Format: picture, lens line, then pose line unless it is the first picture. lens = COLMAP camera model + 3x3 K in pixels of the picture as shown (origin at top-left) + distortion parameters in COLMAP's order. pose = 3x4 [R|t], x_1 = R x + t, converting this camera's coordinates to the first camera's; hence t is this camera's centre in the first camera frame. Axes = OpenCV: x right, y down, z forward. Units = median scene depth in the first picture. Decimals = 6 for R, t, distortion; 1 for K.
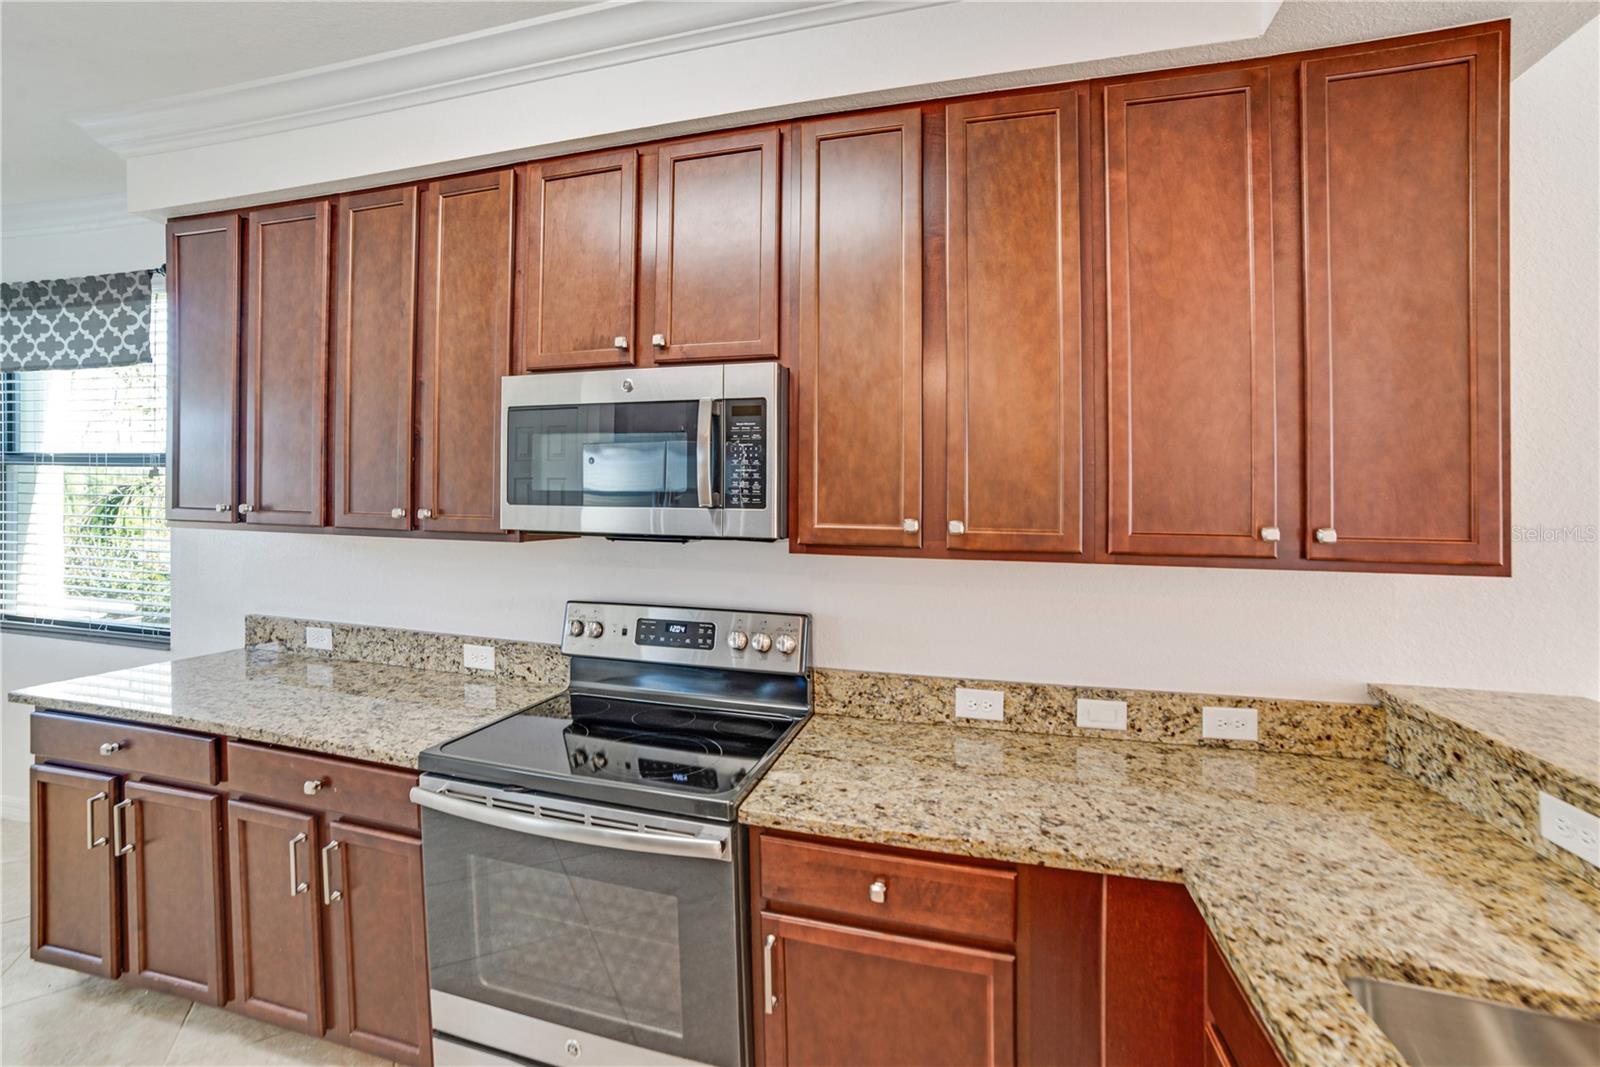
lens RADIAL K [[662.2, 0, 793.7], [0, 662.2, 507.1], [0, 0, 1]] dist [-0.086375, 0.036795]
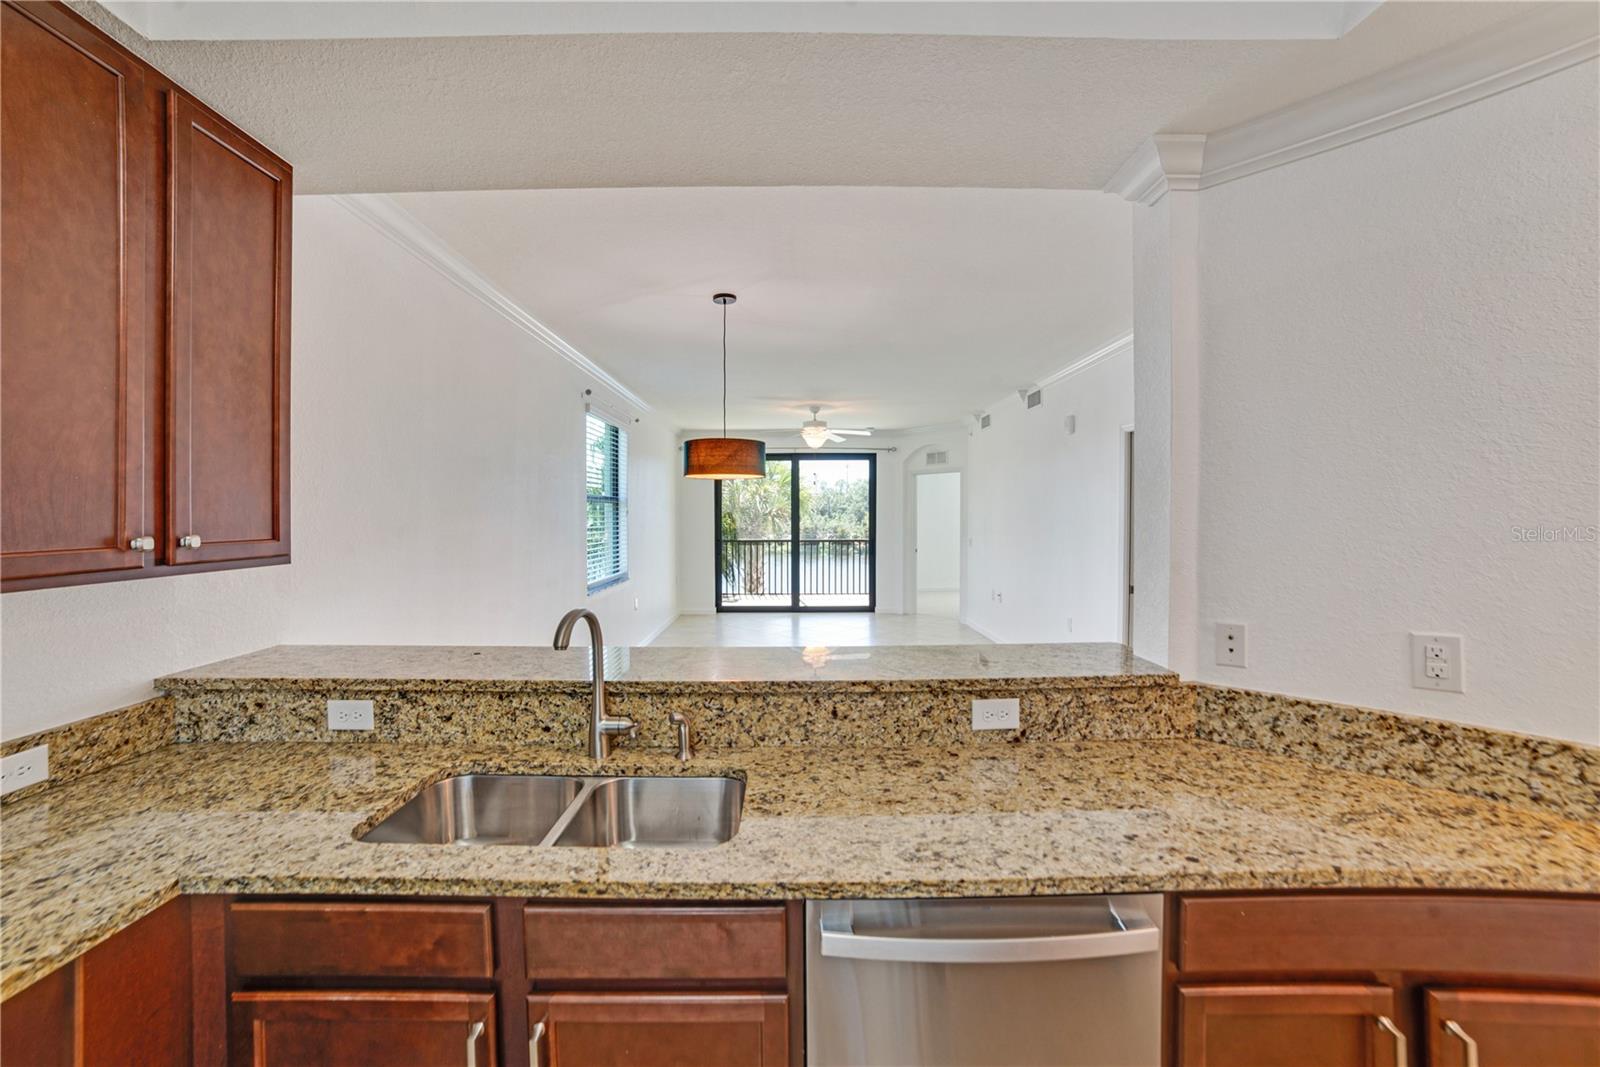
lens RADIAL K [[634.9, 0, 798.1], [0, 634.9, 538.0], [0, 0, 1]] dist [-0.069804, 0.033034]
pose [[-0.261136, -0.047866, 0.964114, -0.393169], [0.008401, 0.998619, 0.051854, -0.005915], [-0.965265, 0.021640, -0.260374, 0.215875]]
